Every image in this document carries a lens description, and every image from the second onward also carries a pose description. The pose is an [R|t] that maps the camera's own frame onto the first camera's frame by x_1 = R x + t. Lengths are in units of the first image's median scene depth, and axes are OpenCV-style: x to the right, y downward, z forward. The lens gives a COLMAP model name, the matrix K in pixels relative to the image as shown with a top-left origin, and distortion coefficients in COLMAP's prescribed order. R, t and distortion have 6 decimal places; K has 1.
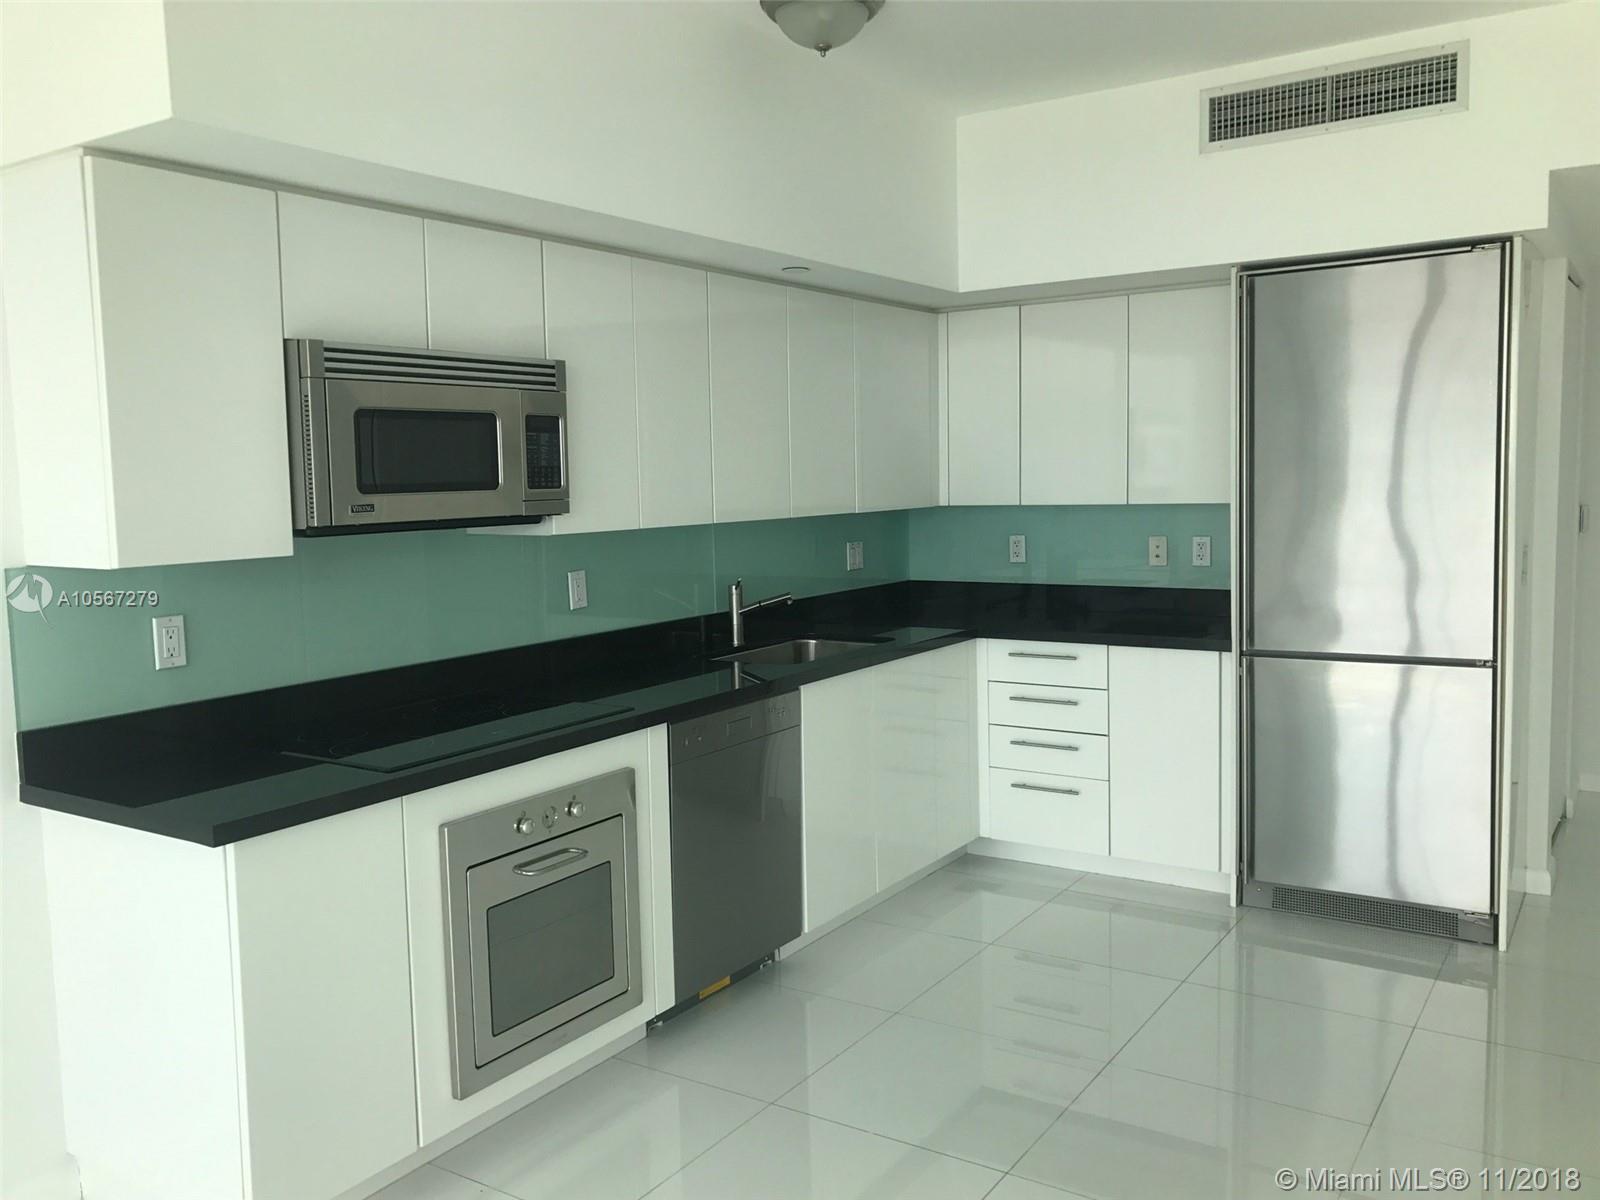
lens RADIAL K [[1306.5, 0, 793.0], [0, 1306.5, 599.5], [0, 0, 1]] dist [0.051977, -0.069119]
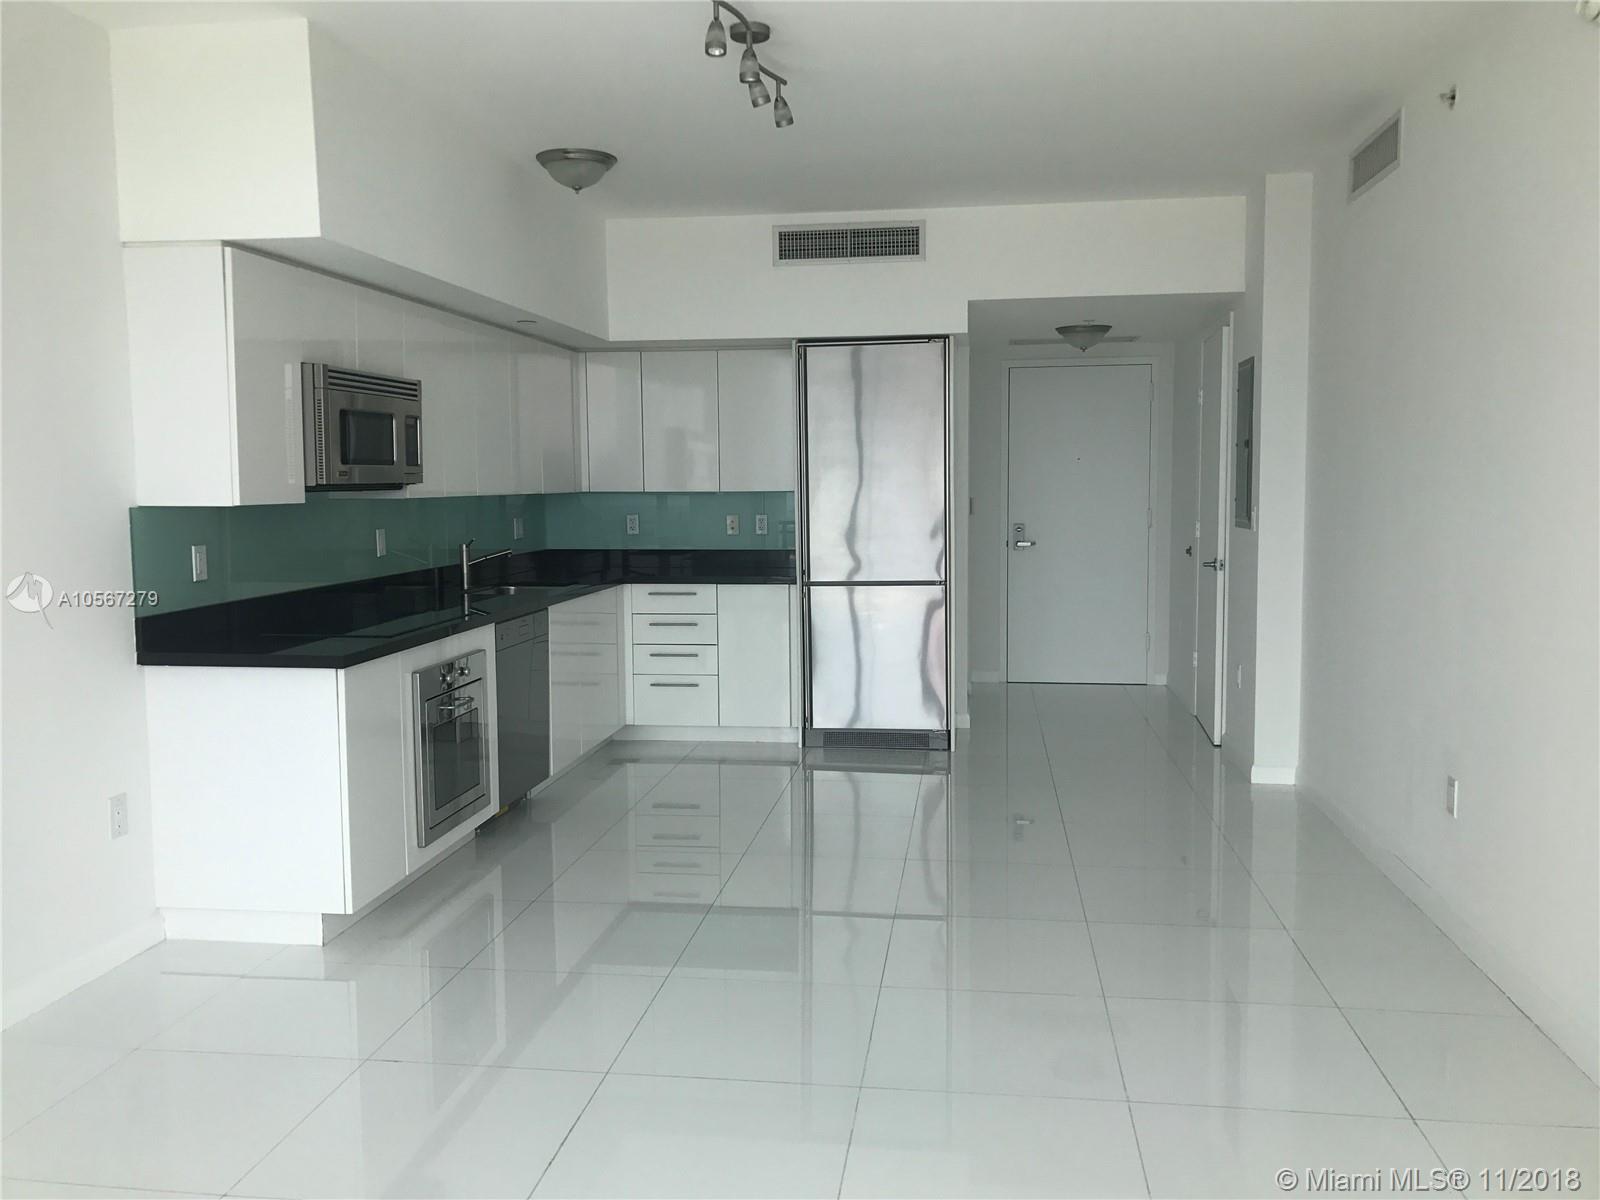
lens RADIAL K [[1306.5, 0, 793.0], [0, 1306.5, 599.5], [0, 0, 1]] dist [0.051977, -0.069119]
pose [[0.902907, -0.022250, 0.429260, -0.362336], [0.027079, 0.999620, -0.005145, 0.070375], [-0.428982, 0.016269, 0.903167, -0.432376]]
